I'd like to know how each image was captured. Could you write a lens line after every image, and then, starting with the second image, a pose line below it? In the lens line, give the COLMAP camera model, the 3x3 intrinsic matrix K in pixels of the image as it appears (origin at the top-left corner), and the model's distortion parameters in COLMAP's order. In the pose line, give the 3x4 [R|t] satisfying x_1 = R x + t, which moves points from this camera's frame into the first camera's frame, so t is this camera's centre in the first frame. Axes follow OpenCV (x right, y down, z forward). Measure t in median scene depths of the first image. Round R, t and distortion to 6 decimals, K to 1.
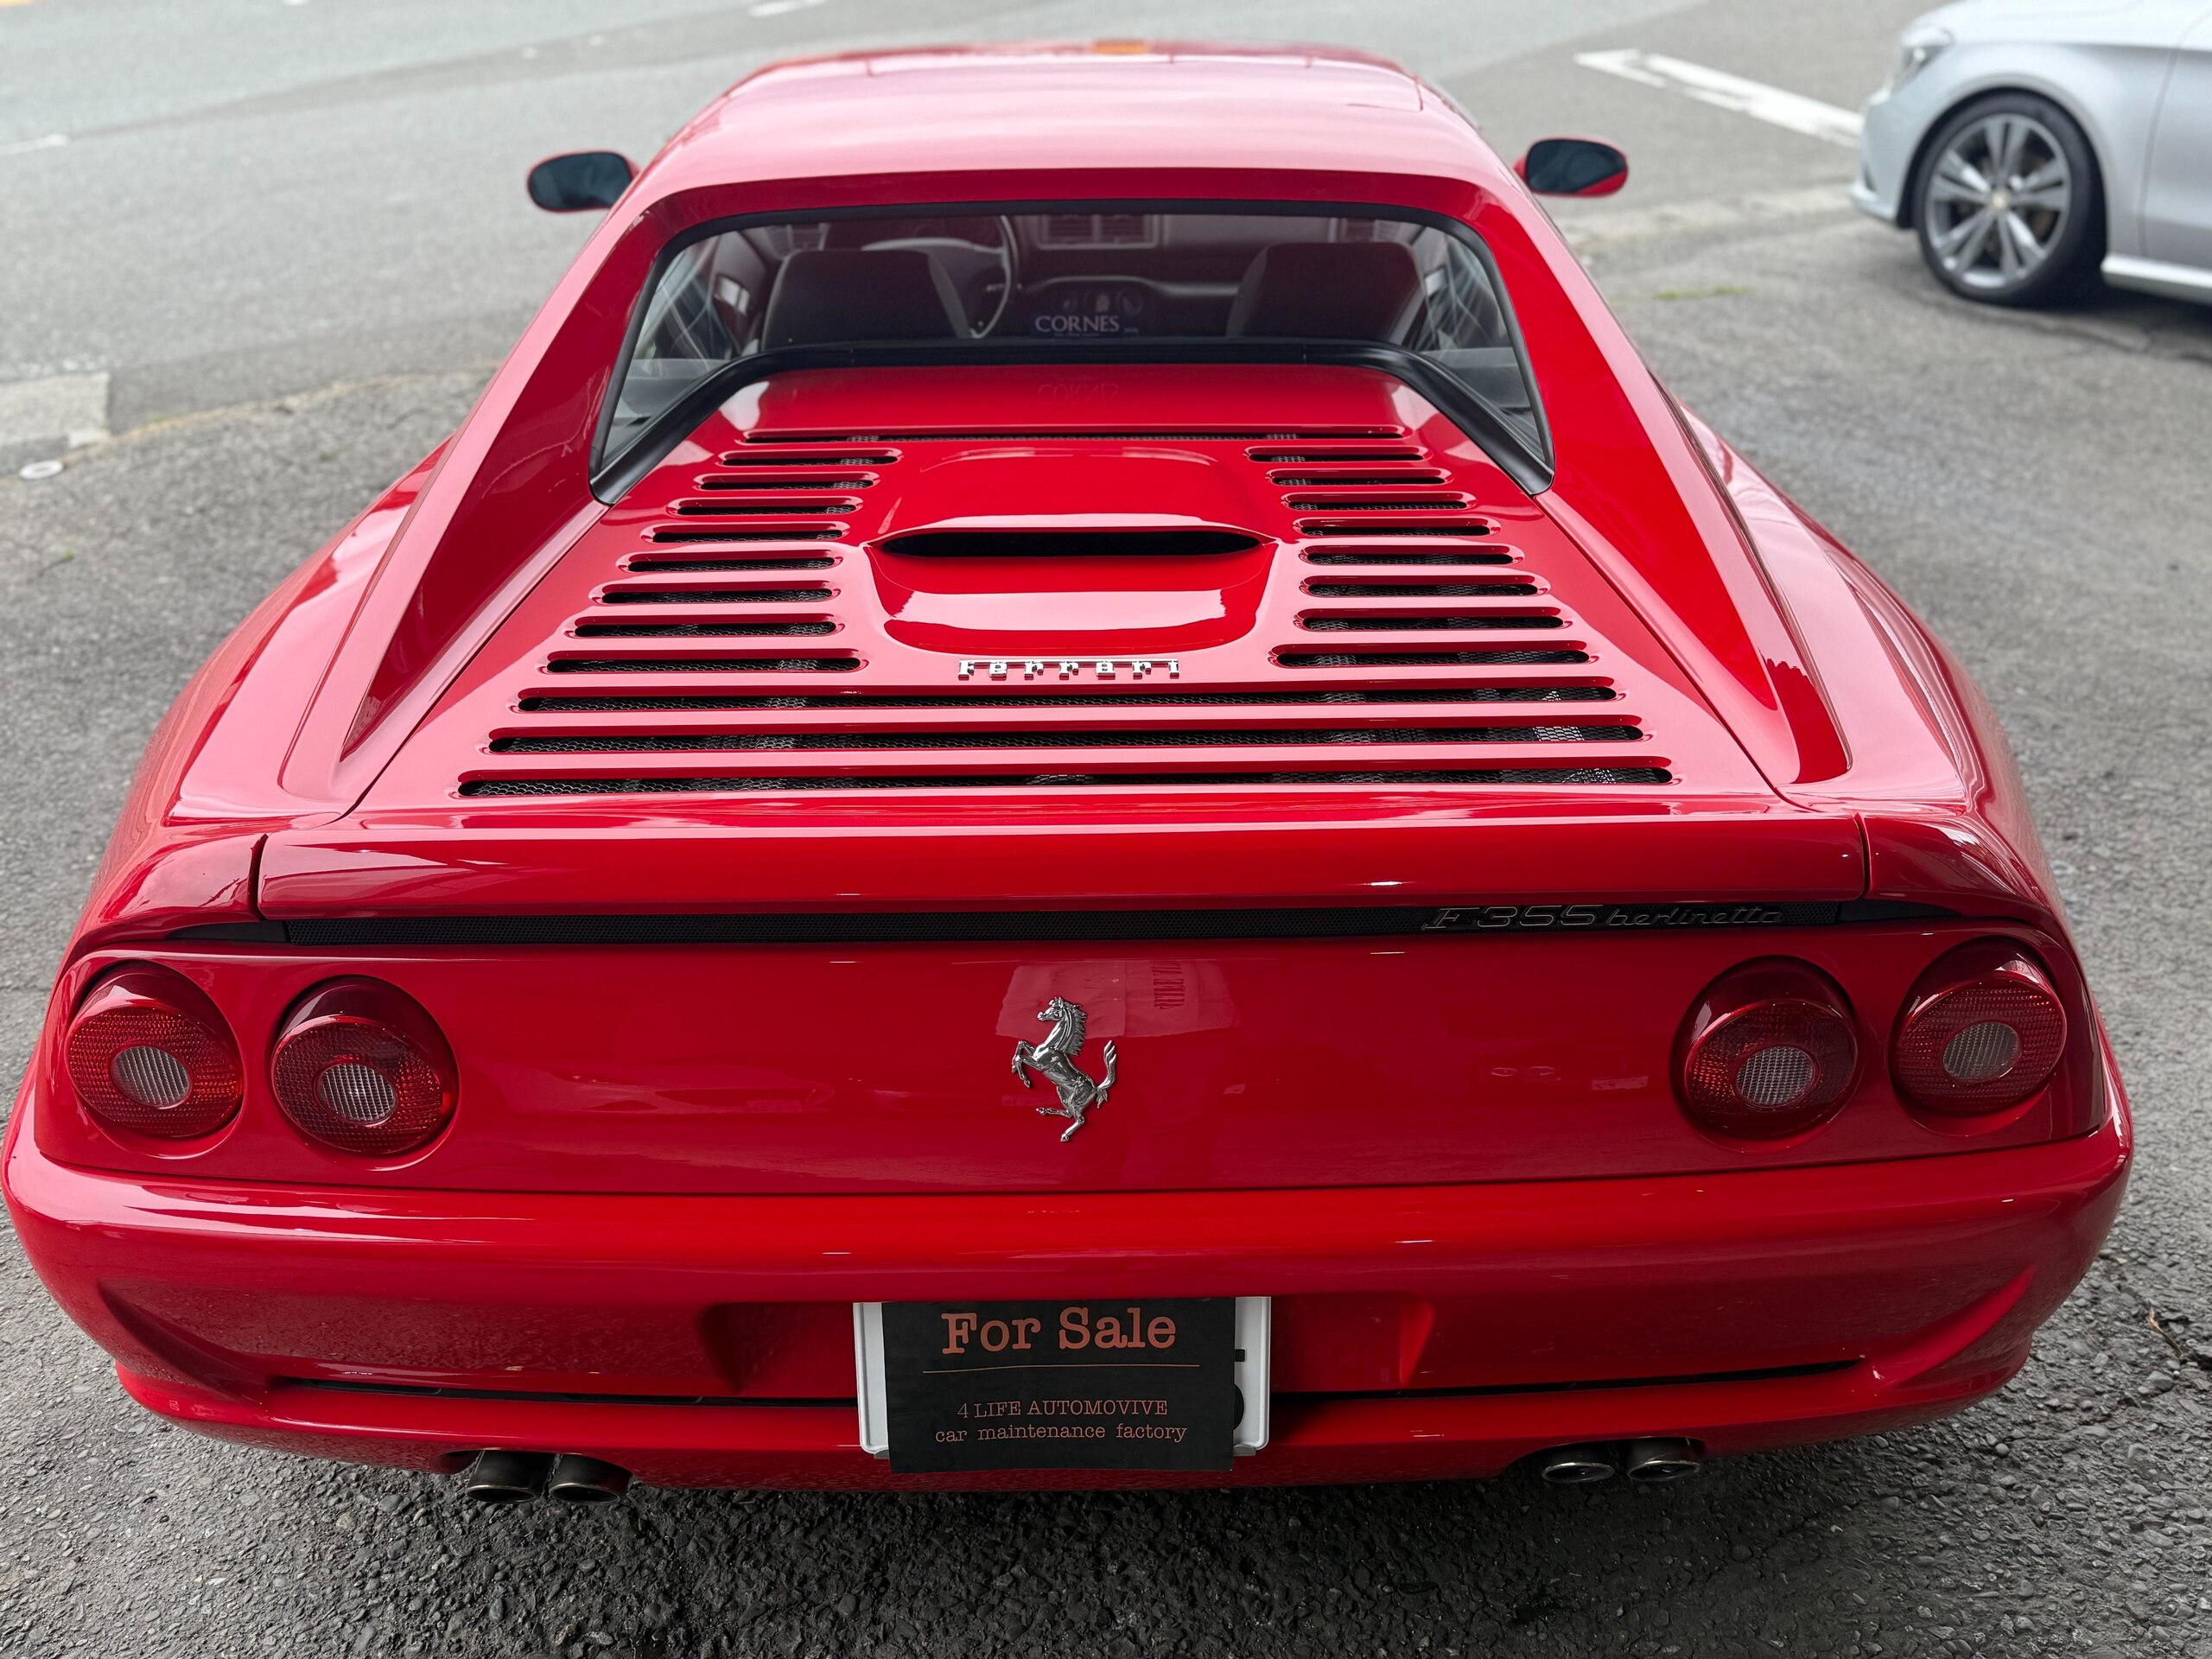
lens RADIAL K [[1785.1, 0, 1106.0], [0, 1785.1, 829.5], [0, 0, 1]] dist [0.016757, -0.014490]
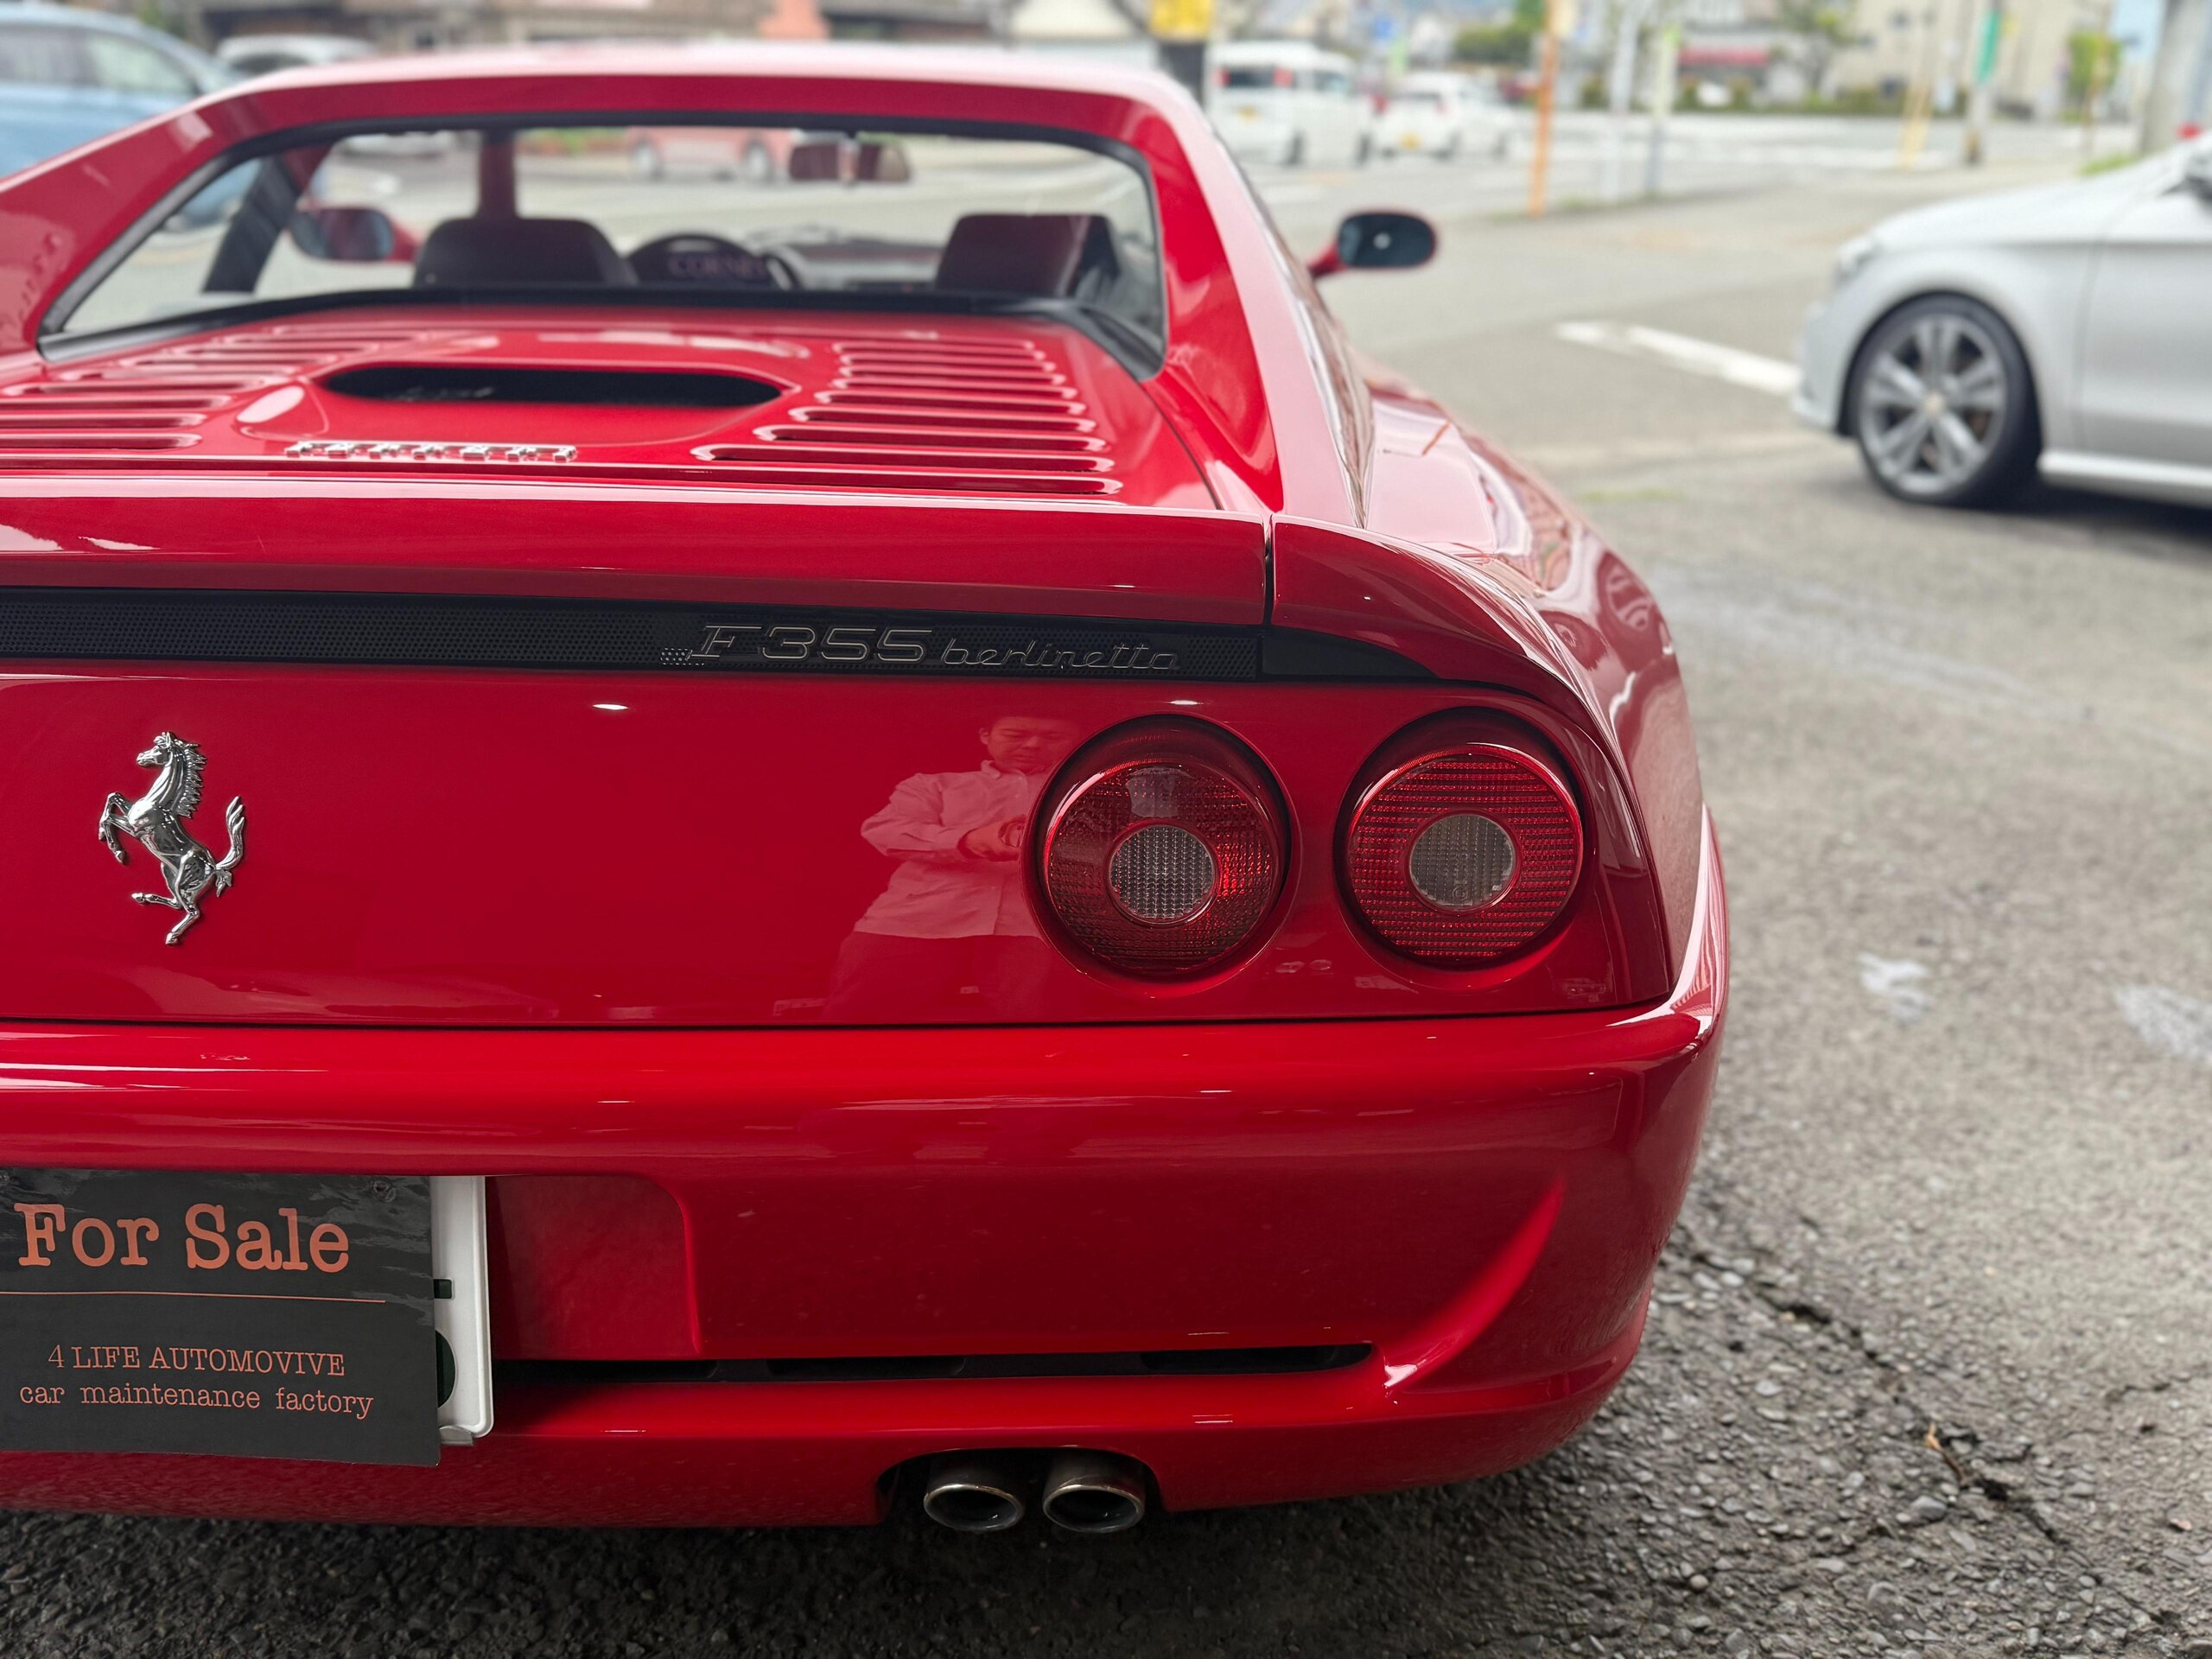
lens RADIAL K [[1789.3, 0, 1098.4], [0, 1789.3, 861.7], [0, 0, 1]] dist [0.008724, -0.016571]
pose [[0.998996, 0.027649, -0.035258, 0.263655], [-0.032780, 0.987460, -0.154430, 0.170009], [0.030547, 0.155430, 0.987374, 0.210260]]
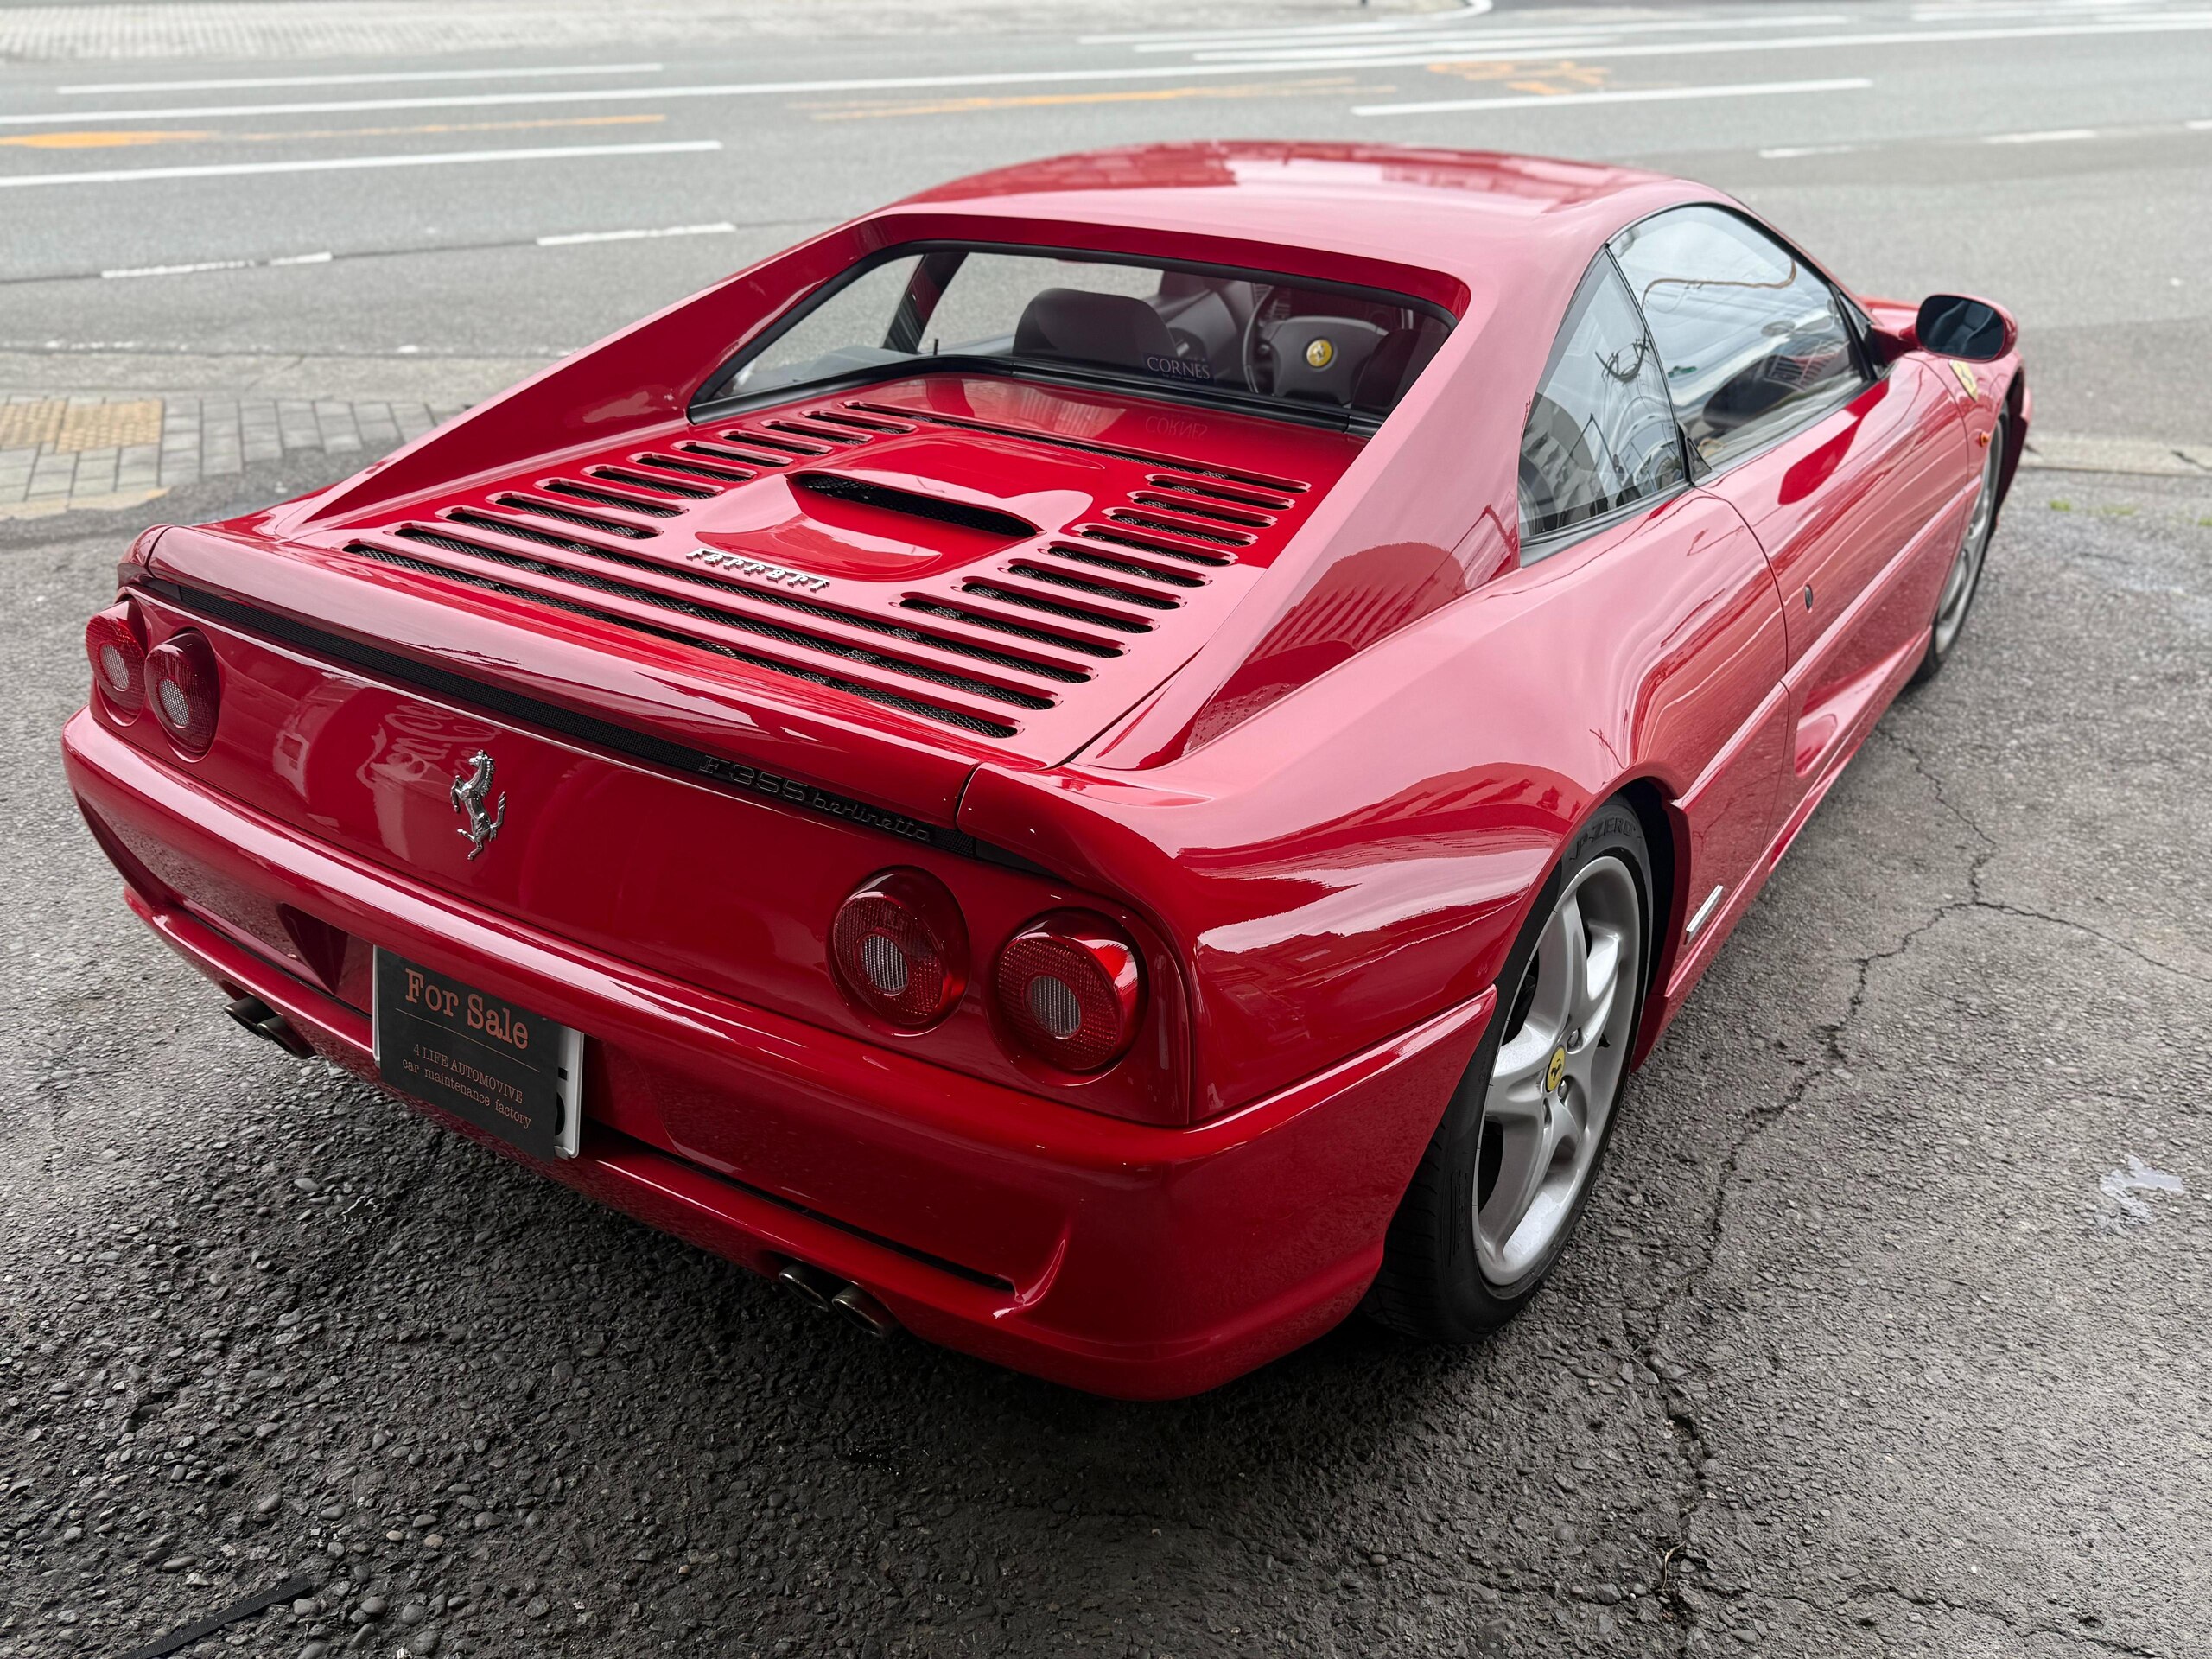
lens RADIAL K [[1766.6, 0, 1174.4], [0, 1766.6, 868.6], [0, 0, 1]] dist [0.083094, -0.145096]
pose [[0.835150, 0.267155, -0.480784, 0.755360], [-0.292904, 0.955880, 0.022358, -0.002612], [0.465545, 0.122151, 0.876554, 0.050528]]
